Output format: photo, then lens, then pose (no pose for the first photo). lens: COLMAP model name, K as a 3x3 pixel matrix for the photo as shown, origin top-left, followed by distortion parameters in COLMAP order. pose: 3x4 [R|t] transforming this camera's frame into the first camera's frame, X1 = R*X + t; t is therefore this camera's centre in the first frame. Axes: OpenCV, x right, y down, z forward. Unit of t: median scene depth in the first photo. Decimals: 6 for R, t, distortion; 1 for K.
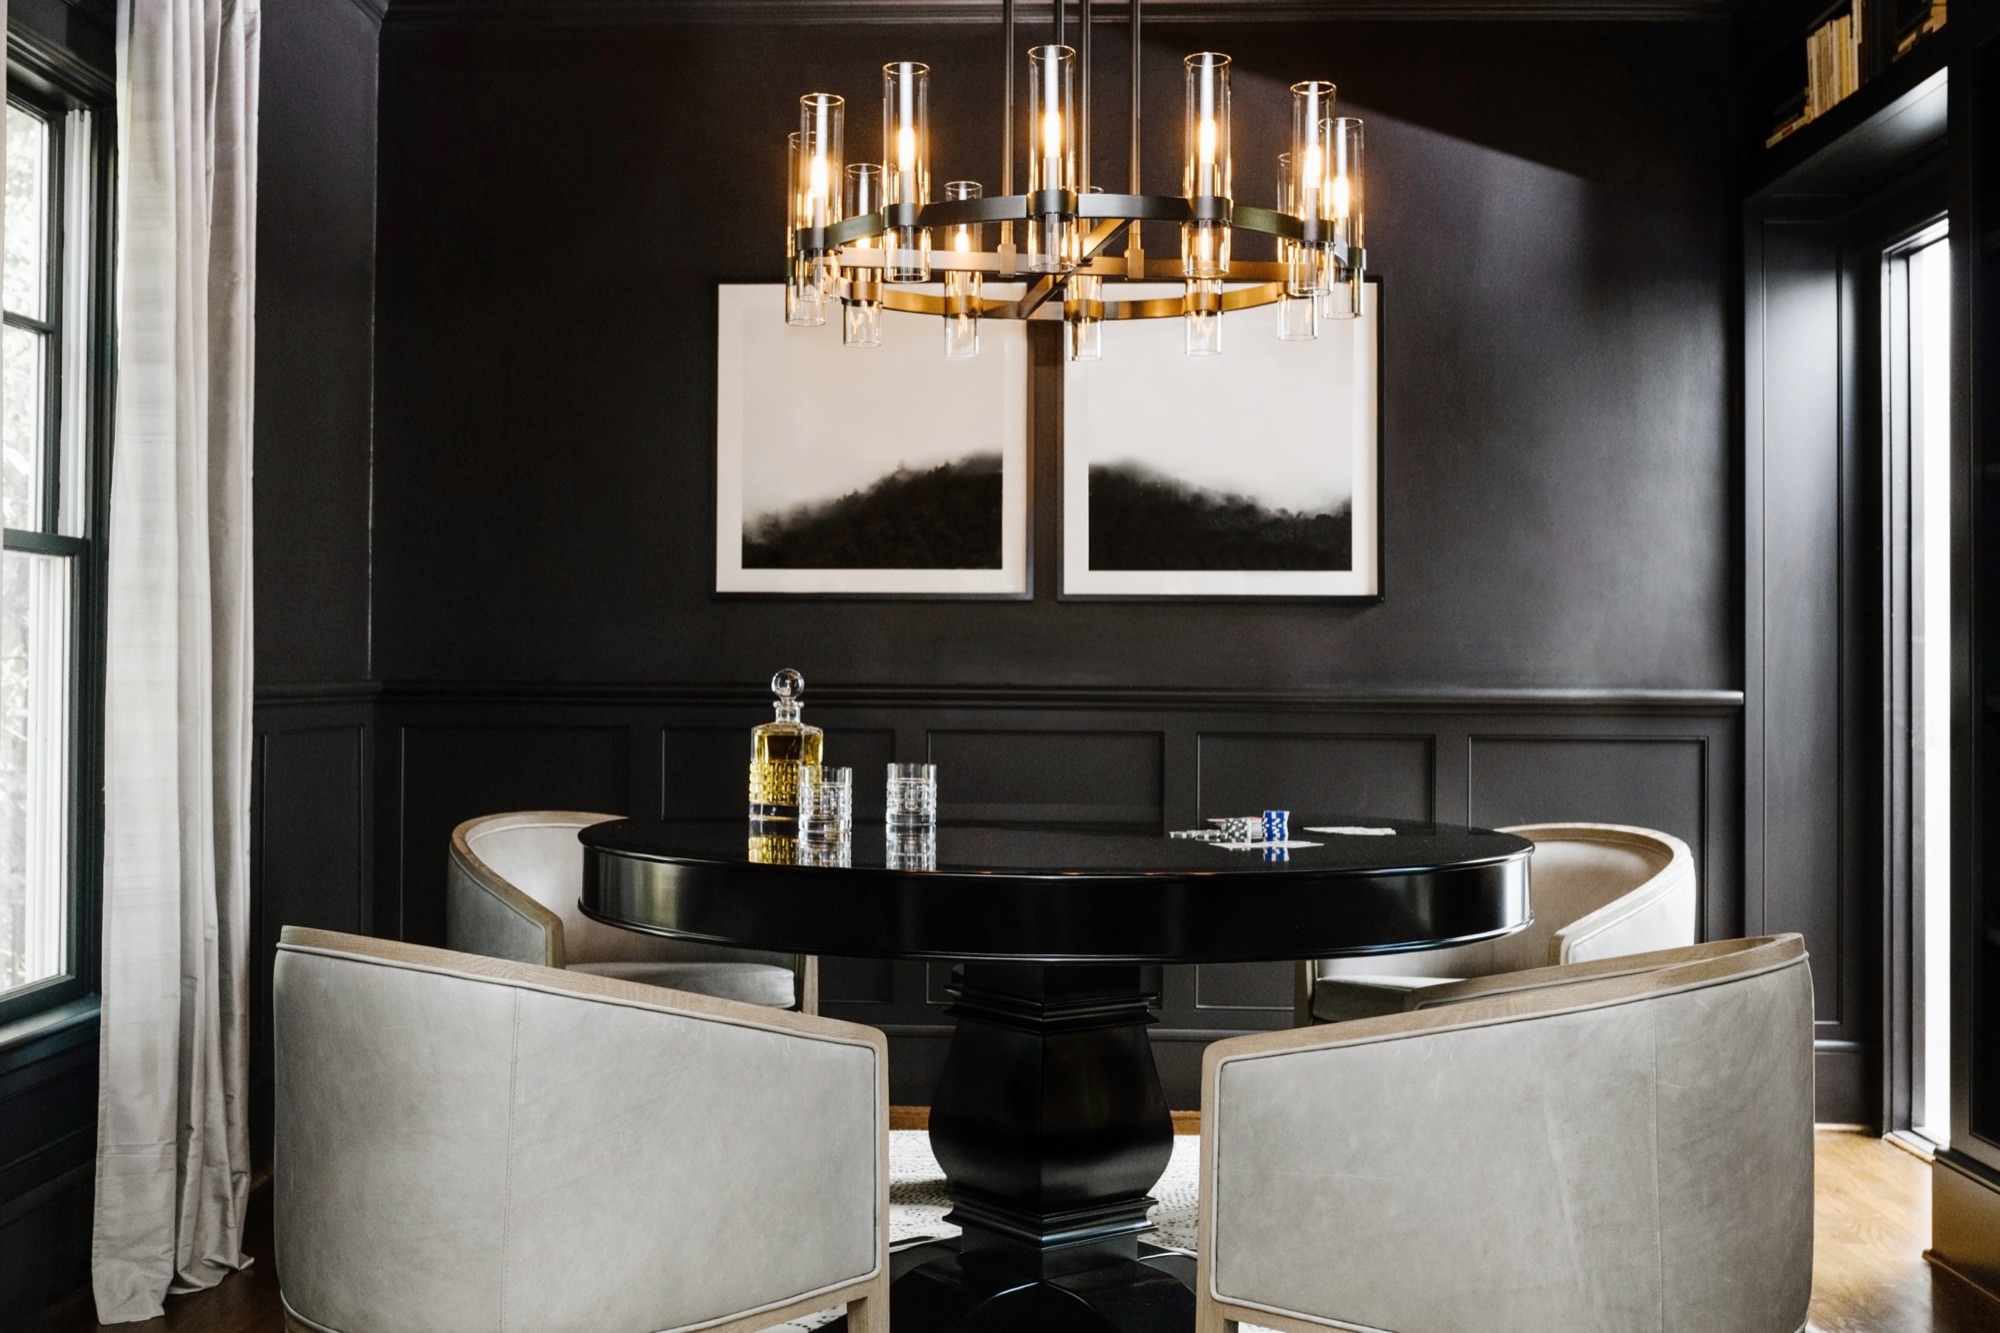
lens RADIAL K [[2029.7, 0, 941.8], [0, 2029.7, 755.3], [0, 0, 1]] dist [-0.027800, 0.000000]
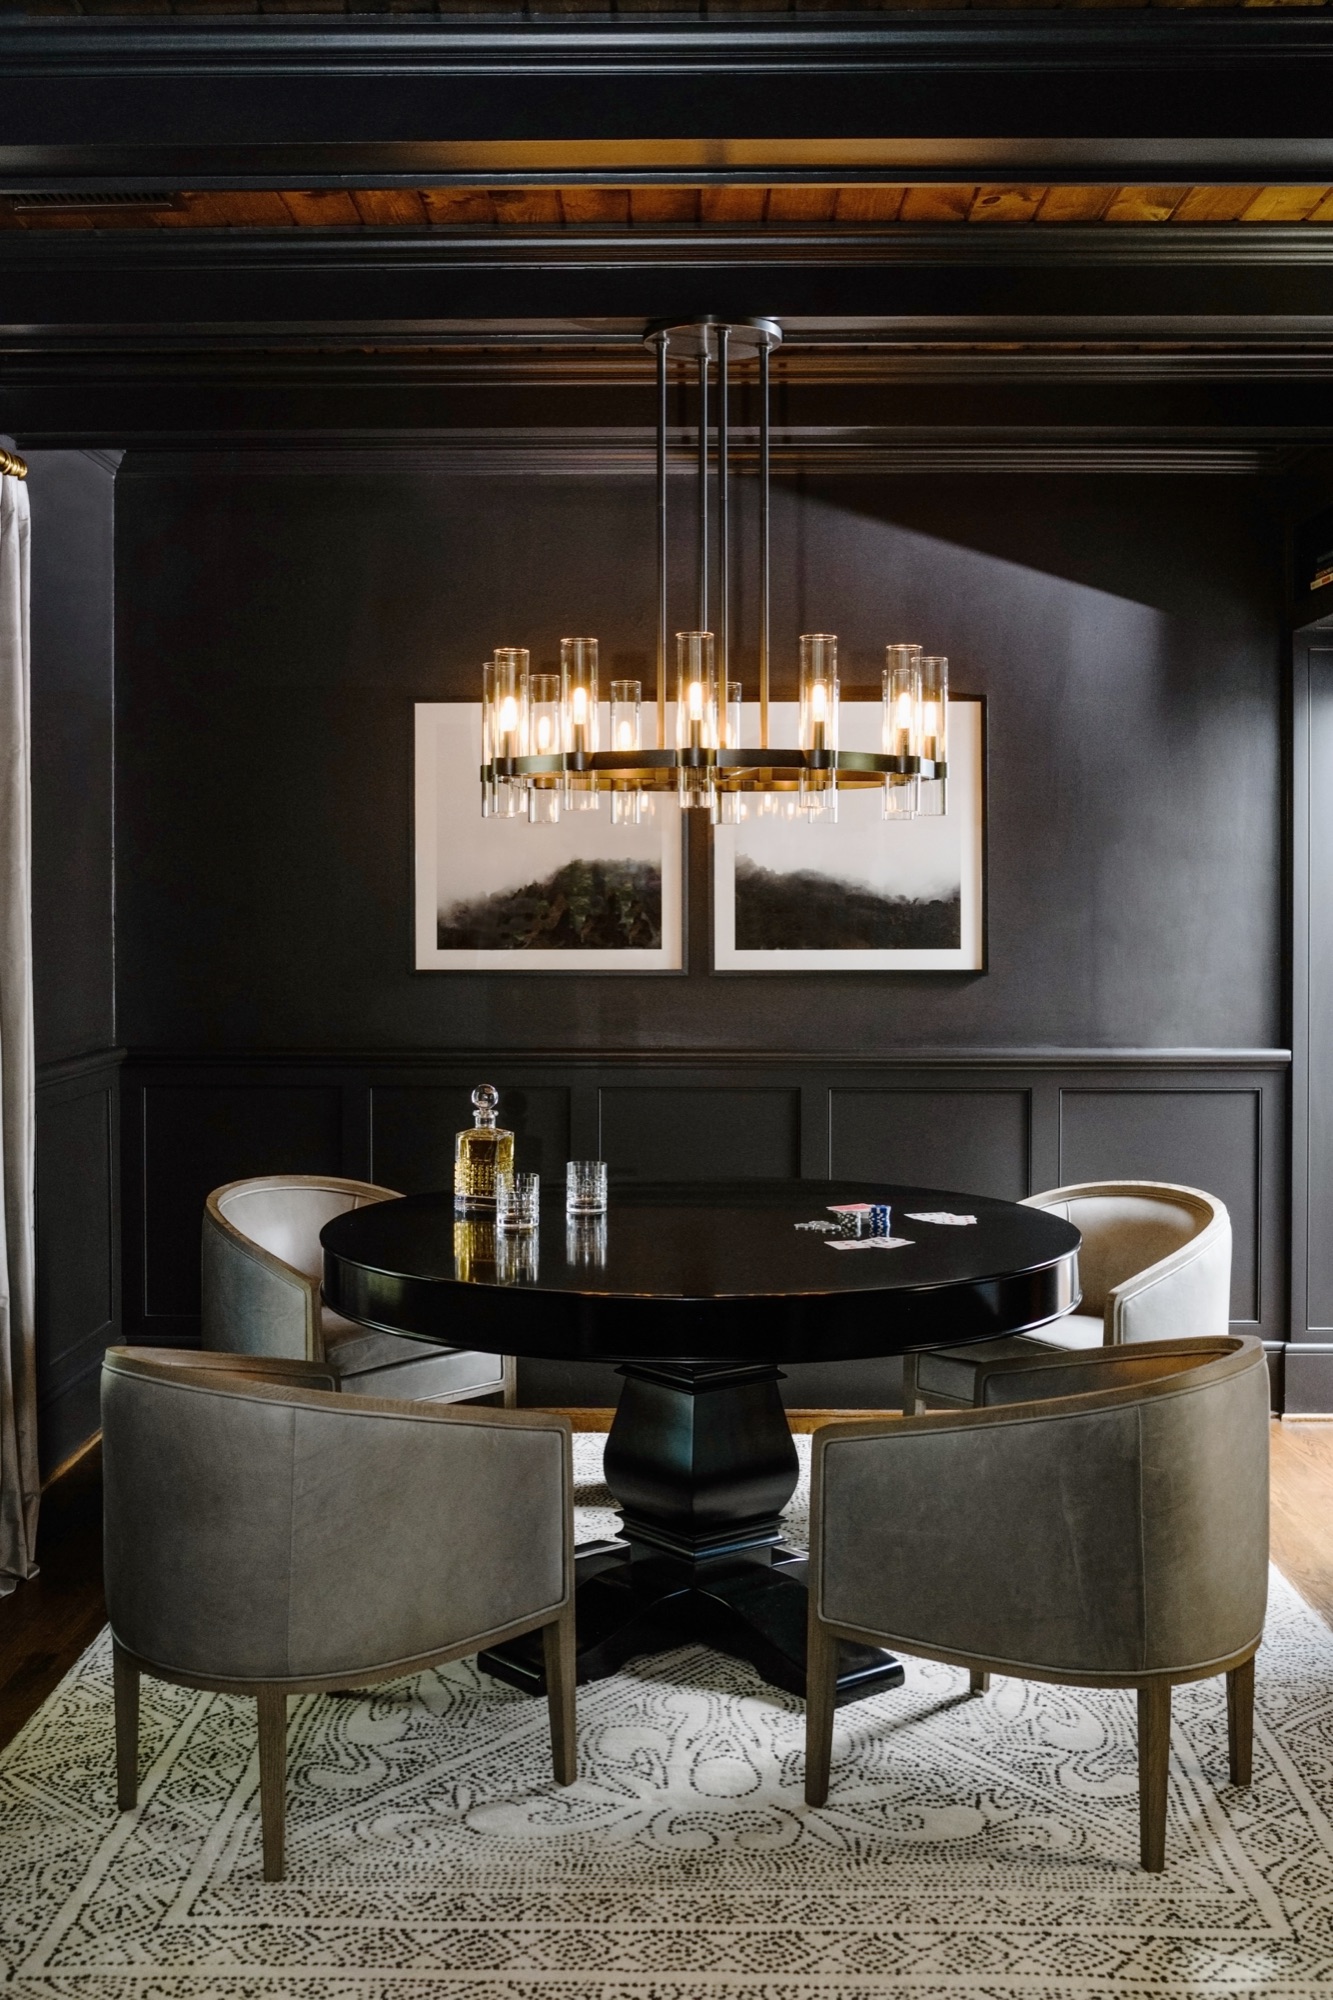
lens RADIAL K [[2029.7, 0, 670.3], [0, 2029.7, 997.7], [0, 0, 1]] dist [-0.027800, 0.000000]
pose [[0.999521, -0.008092, 0.029872, -0.000170], [0.007391, 0.999696, 0.023513, -0.123672], [-0.030053, -0.023281, 0.999277, -0.224618]]
